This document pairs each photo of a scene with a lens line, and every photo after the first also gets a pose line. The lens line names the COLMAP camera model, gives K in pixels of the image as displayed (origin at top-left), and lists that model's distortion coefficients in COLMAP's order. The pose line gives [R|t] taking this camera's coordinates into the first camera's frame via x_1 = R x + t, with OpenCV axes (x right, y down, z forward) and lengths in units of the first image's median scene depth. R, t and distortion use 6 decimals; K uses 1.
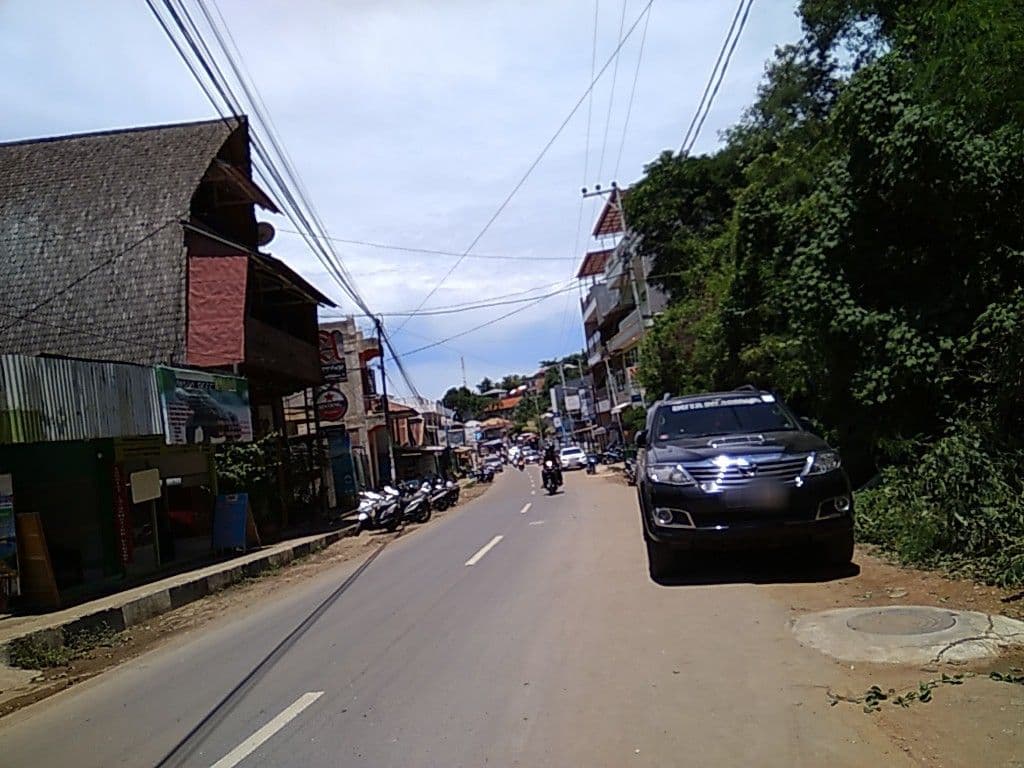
lens RADIAL K [[790.1, 0, 512.0], [0, 790.1, 384.0], [0, 0, 1]] dist [-0.027829, -0.003184]
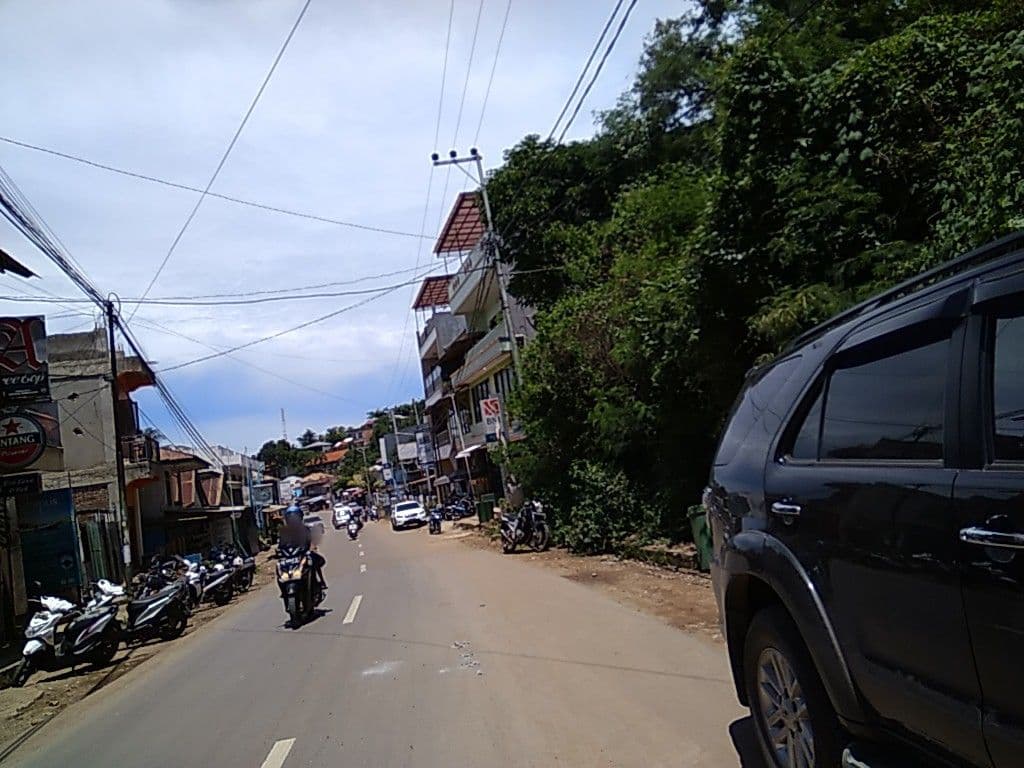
lens RADIAL K [[687.7, 0, 512.0], [0, 687.7, 384.0], [0, 0, 1]] dist [0.031576, -0.004410]
pose [[0.969876, 0.010036, 0.243392, 0.002704], [0.011757, 0.996058, -0.087920, 0.020620], [-0.243315, 0.088133, 0.965935, 0.242642]]
